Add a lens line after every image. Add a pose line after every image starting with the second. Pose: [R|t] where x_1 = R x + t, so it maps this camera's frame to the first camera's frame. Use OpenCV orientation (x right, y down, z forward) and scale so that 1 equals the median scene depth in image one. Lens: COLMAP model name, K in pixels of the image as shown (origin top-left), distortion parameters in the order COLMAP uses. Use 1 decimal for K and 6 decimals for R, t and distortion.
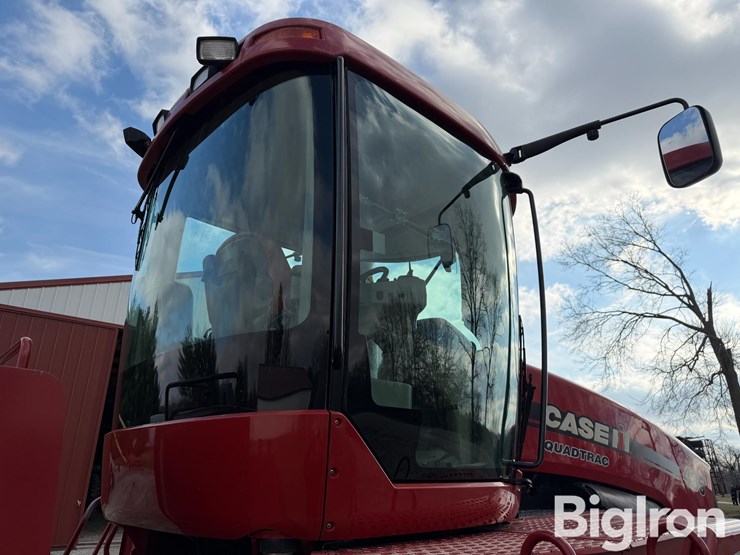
lens RADIAL K [[514.1, 0, 367.1], [0, 514.1, 288.7], [0, 0, 1]] dist [-0.000659, -0.001895]
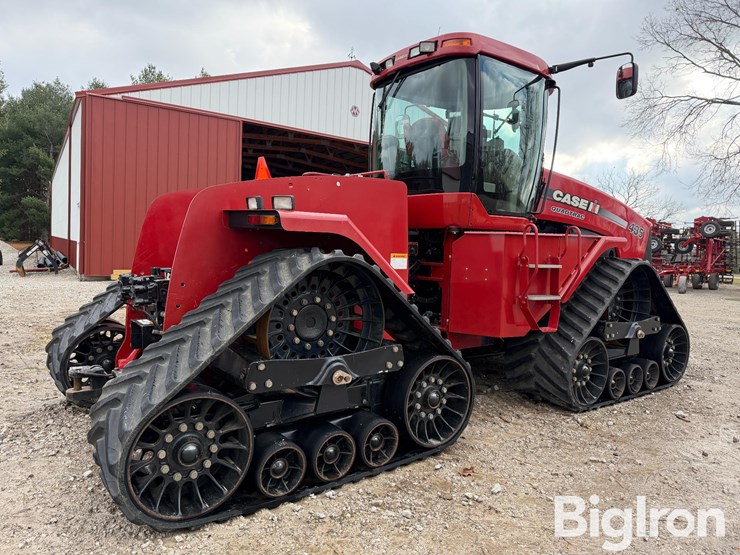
lens RADIAL K [[505.4, 0, 370.9], [0, 505.4, 262.5], [0, 0, 1]] dist [0.051143, -0.004268]
pose [[0.995032, 0.031811, -0.094337, -0.192021], [0.004936, 0.930646, 0.365887, -0.256772], [0.099433, -0.364535, 0.925866, -1.082551]]
